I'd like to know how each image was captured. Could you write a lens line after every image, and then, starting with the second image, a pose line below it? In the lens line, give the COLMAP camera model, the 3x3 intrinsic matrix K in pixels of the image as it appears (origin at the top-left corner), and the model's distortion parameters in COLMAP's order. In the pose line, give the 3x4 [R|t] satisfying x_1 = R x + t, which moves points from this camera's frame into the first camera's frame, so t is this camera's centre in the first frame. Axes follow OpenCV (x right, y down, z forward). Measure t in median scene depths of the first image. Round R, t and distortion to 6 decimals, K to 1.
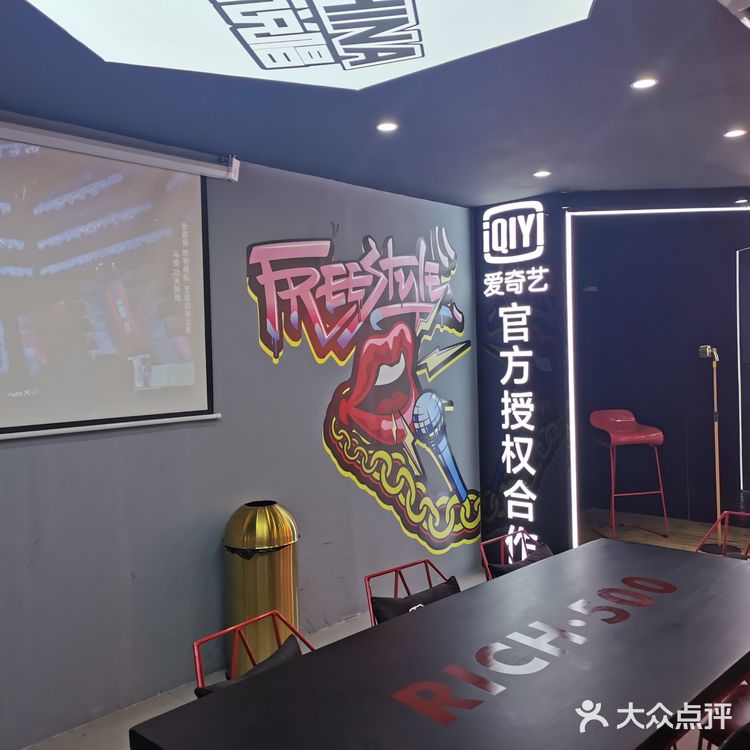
lens RADIAL K [[763.6, 0, 375.4], [0, 763.6, 375.3], [0, 0, 1]] dist [0.017283, 0.000000]
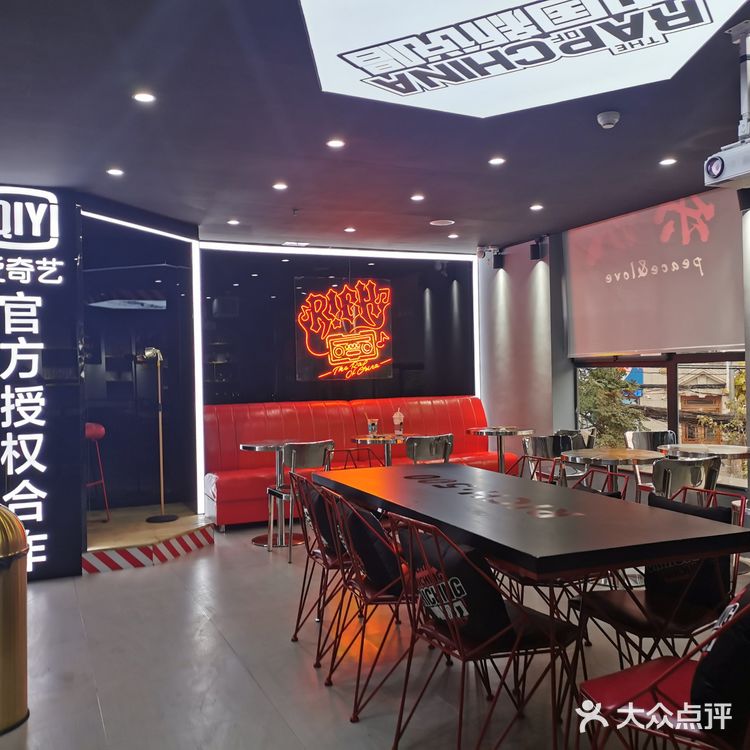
lens RADIAL K [[763.6, 0, 375.3], [0, 763.6, 374.6], [0, 0, 1]] dist [0.017283, 0.000000]
pose [[0.404564, 0.014983, 0.914387, -0.507824], [0.032525, 0.998997, -0.030760, 0.050637], [-0.913931, 0.042185, 0.403671, 0.219604]]
